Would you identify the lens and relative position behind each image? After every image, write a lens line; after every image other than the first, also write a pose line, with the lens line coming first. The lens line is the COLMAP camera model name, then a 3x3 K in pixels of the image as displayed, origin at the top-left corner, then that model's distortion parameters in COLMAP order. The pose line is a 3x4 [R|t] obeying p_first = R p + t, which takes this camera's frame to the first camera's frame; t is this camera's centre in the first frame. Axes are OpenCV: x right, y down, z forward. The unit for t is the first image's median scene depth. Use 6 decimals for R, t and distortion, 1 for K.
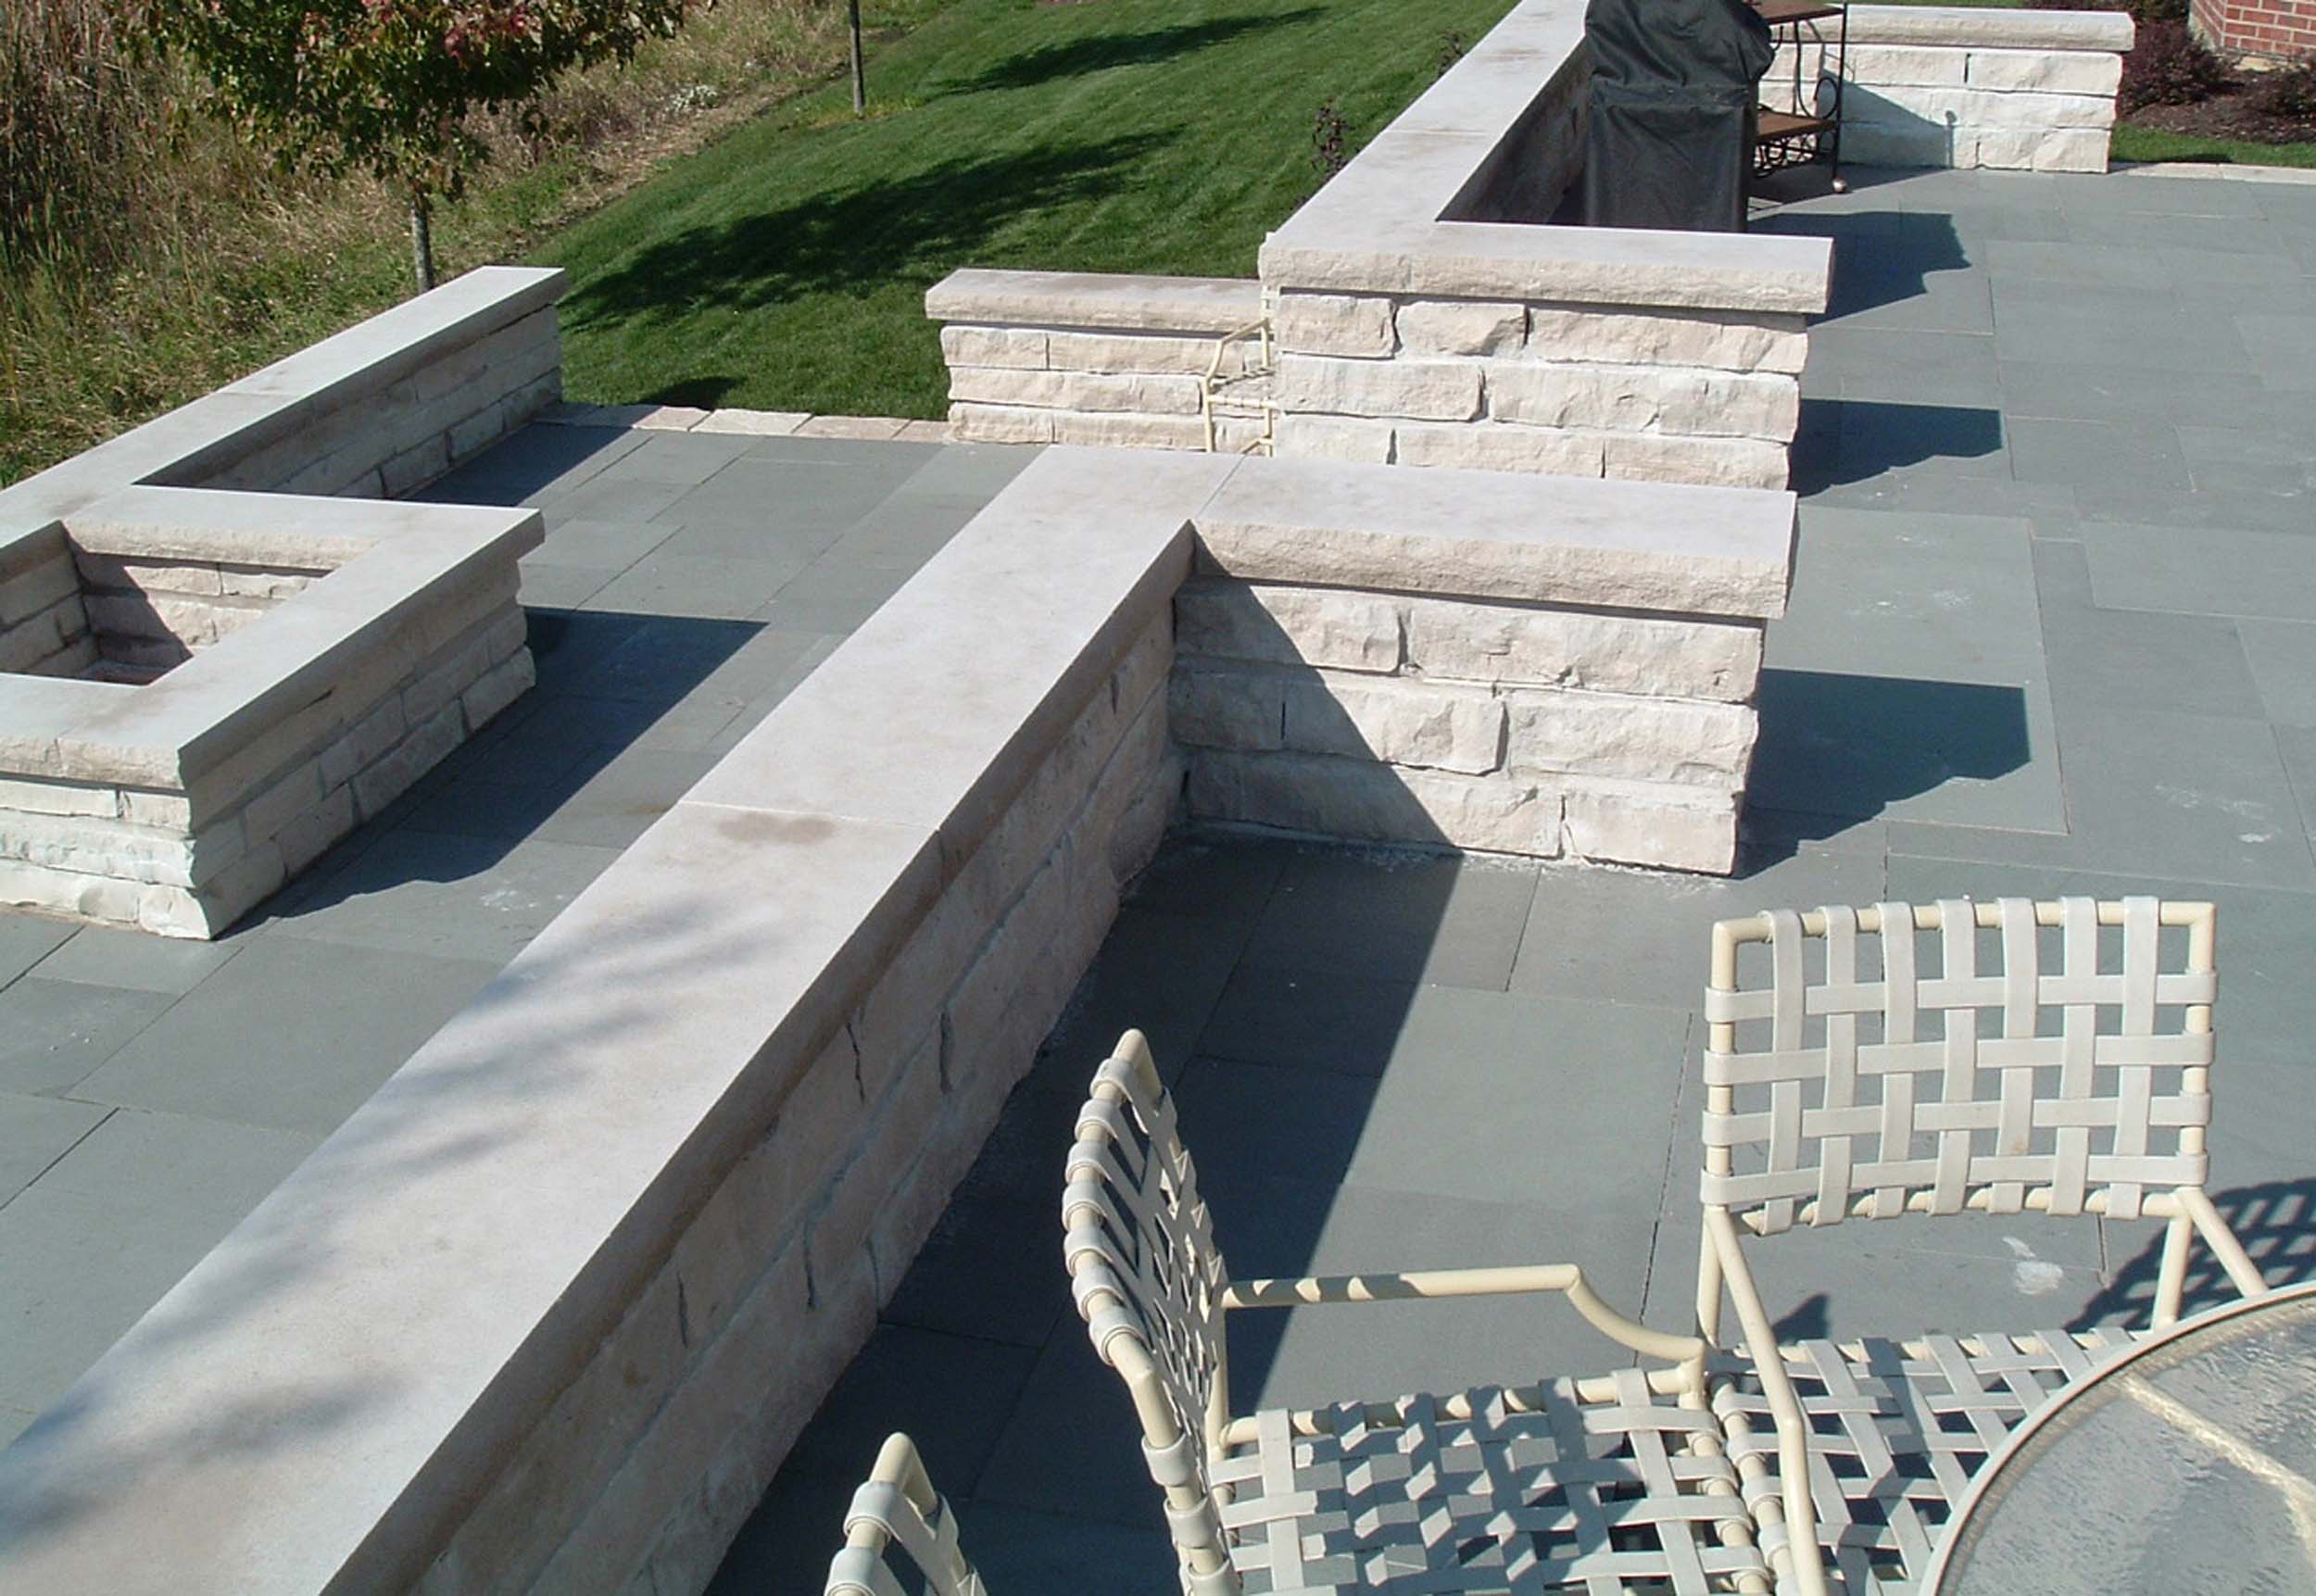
lens RADIAL K [[2570.8, 0, 1158.2], [0, 2570.8, 795.2], [0, 0, 1]] dist [-0.091927, 0.000000]
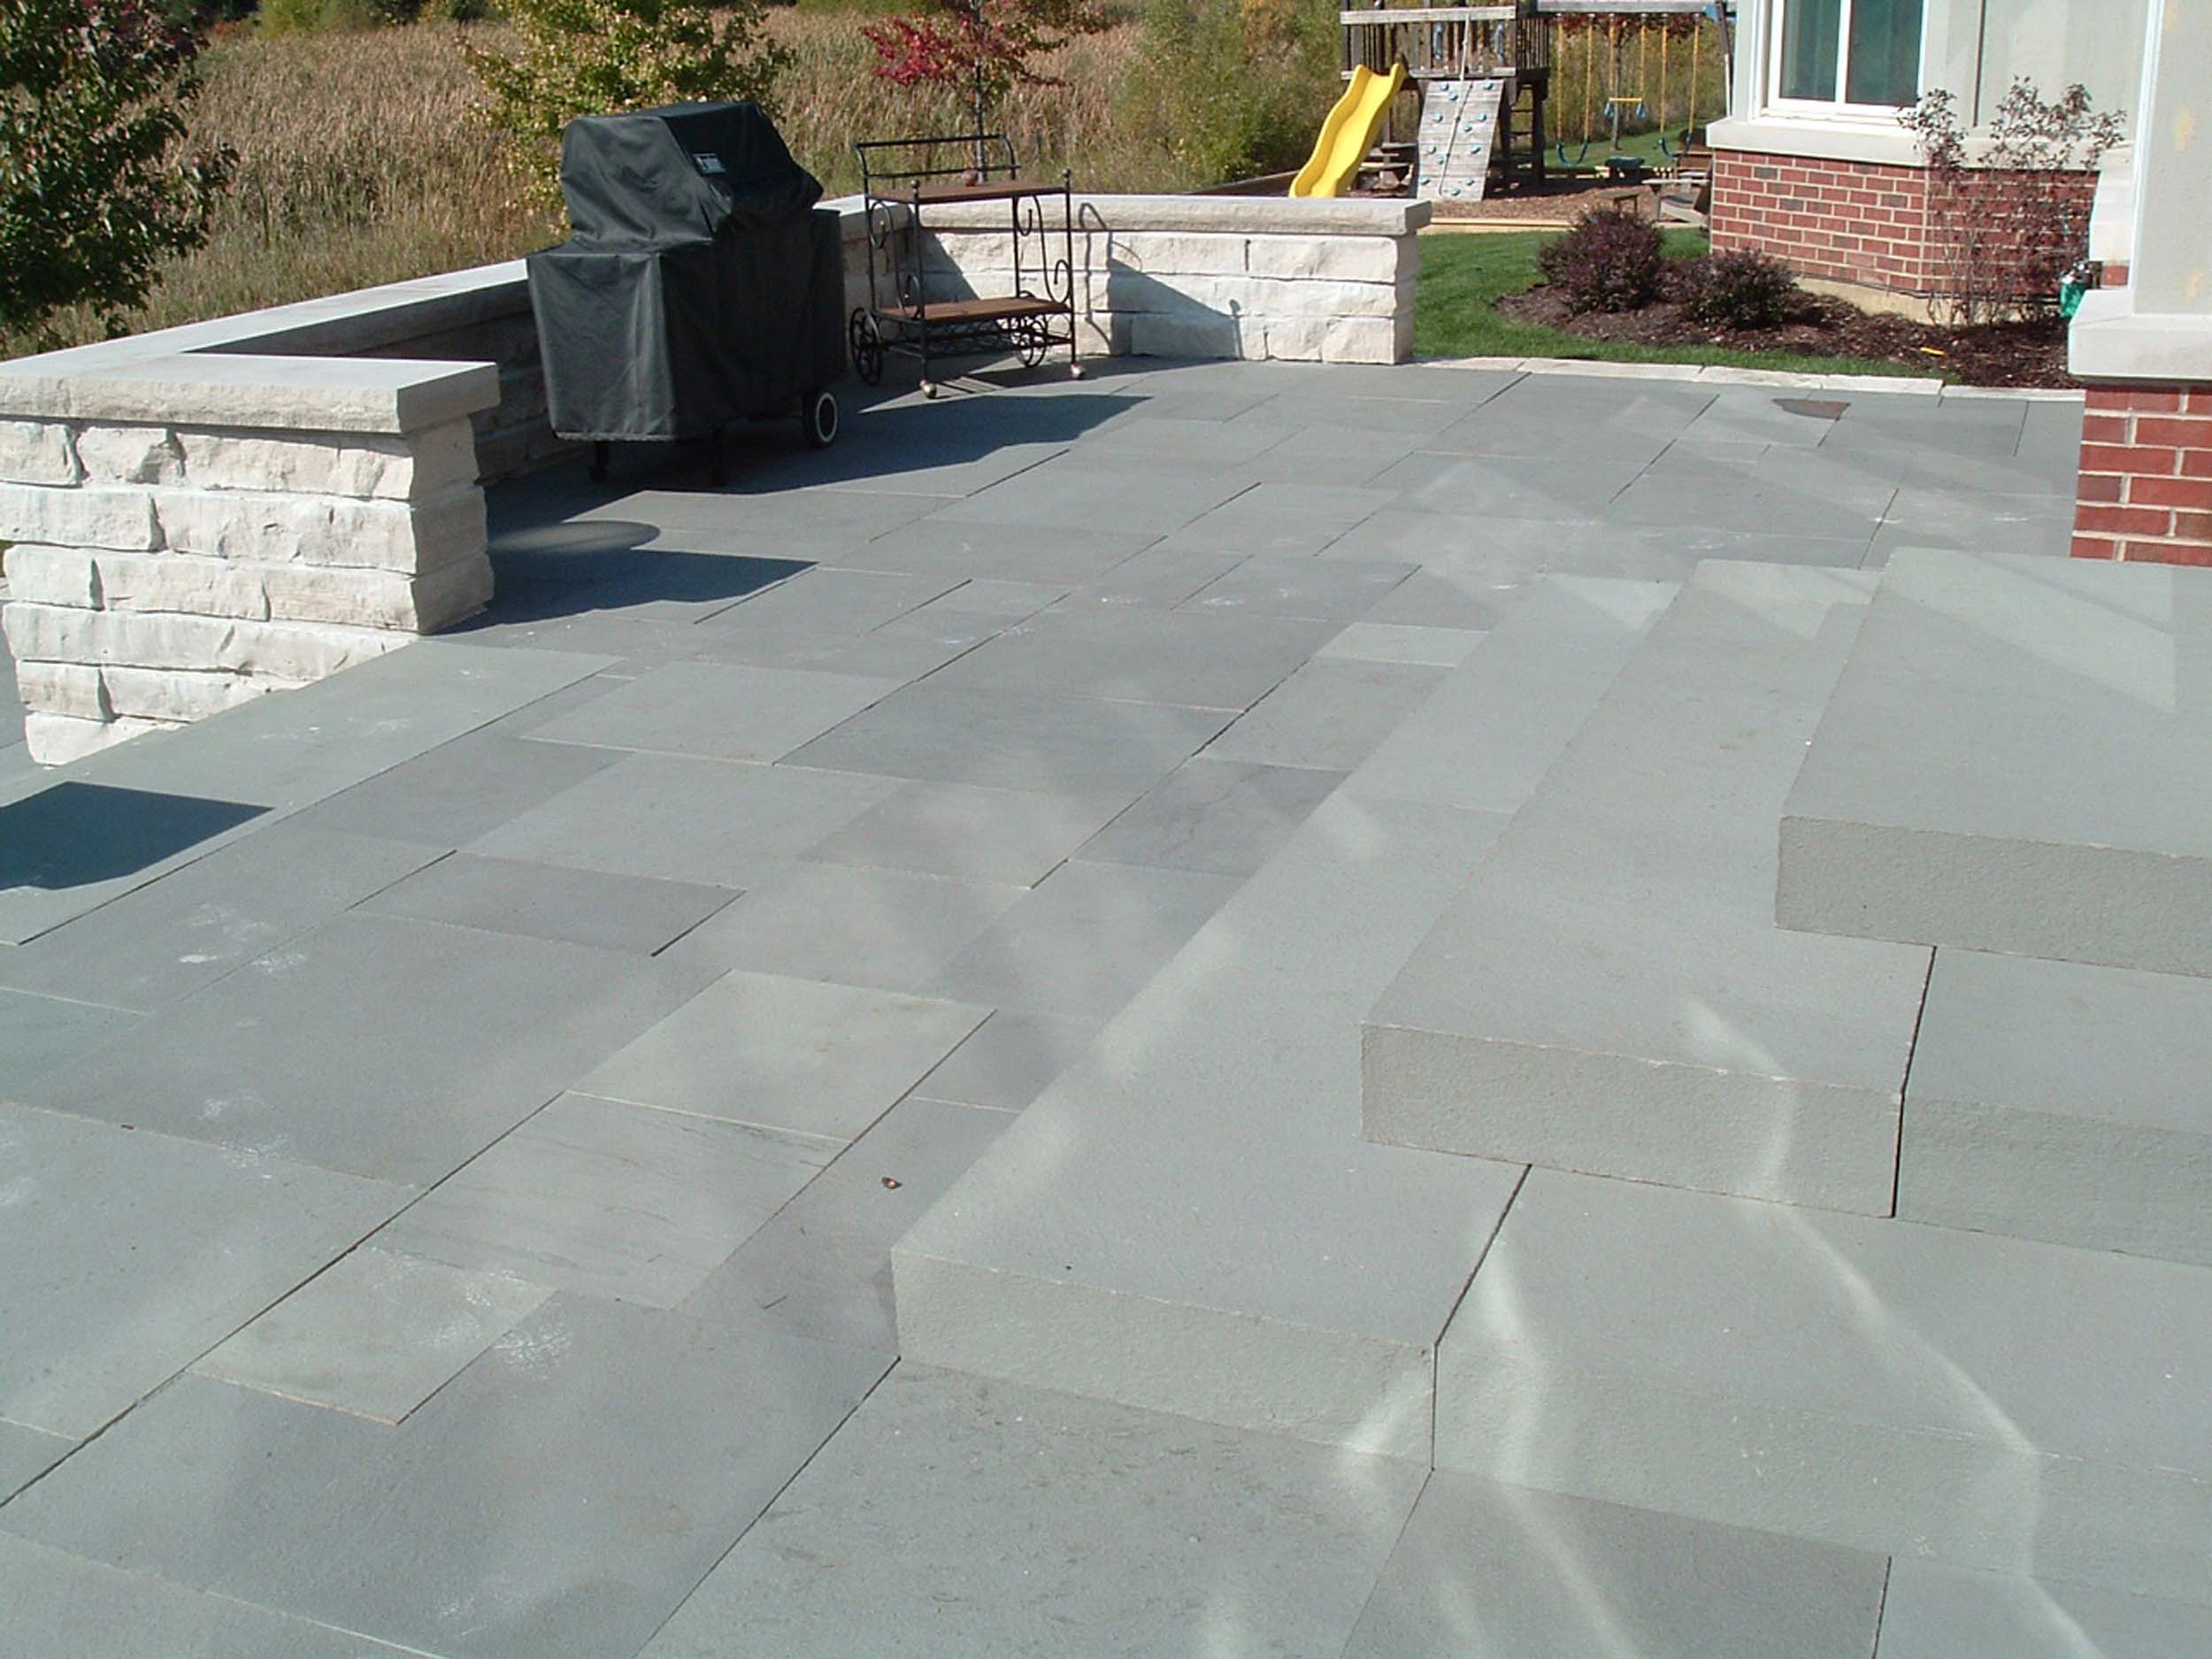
lens RADIAL K [[2483.5, 0, 1106.5], [0, 2483.5, 832.7], [0, 0, 1]] dist [-0.112827, 0.000000]
pose [[0.992747, 0.041886, -0.112693, 0.589732], [-0.051767, 0.994929, -0.086230, 0.020701], [0.108510, 0.091438, 0.989881, 0.136813]]
